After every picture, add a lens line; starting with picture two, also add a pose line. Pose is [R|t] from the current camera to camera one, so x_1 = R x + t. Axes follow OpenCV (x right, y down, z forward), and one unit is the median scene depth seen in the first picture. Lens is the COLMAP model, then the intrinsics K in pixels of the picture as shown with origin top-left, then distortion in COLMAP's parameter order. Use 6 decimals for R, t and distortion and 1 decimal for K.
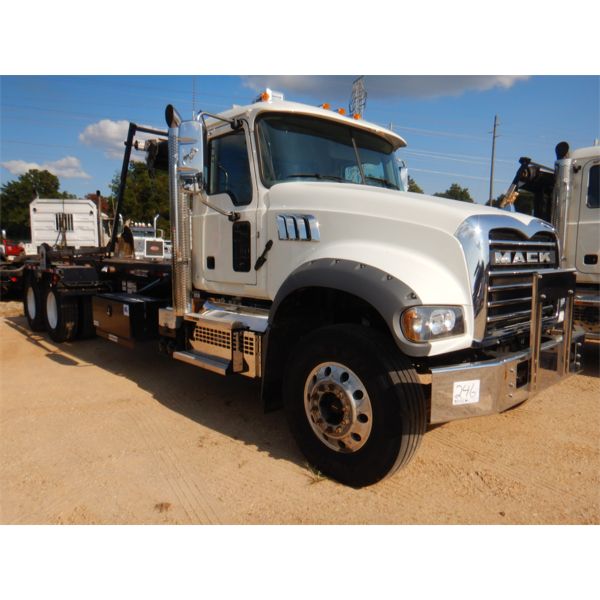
lens RADIAL K [[468.4, 0, 296.5], [0, 468.4, 303.6], [0, 0, 1]] dist [-0.028699, -0.008010]
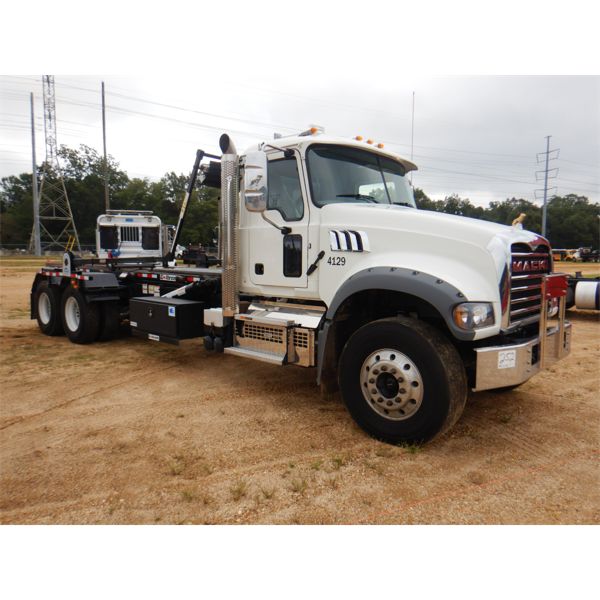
lens RADIAL K [[468.4, 0, 302.1], [0, 468.4, 300.1], [0, 0, 1]] dist [-0.028699, -0.008010]
pose [[0.994562, -0.012022, 0.103448, -0.224464], [0.013555, 0.999808, -0.014125, 0.007031], [-0.103259, 0.015450, 0.994535, -0.177274]]
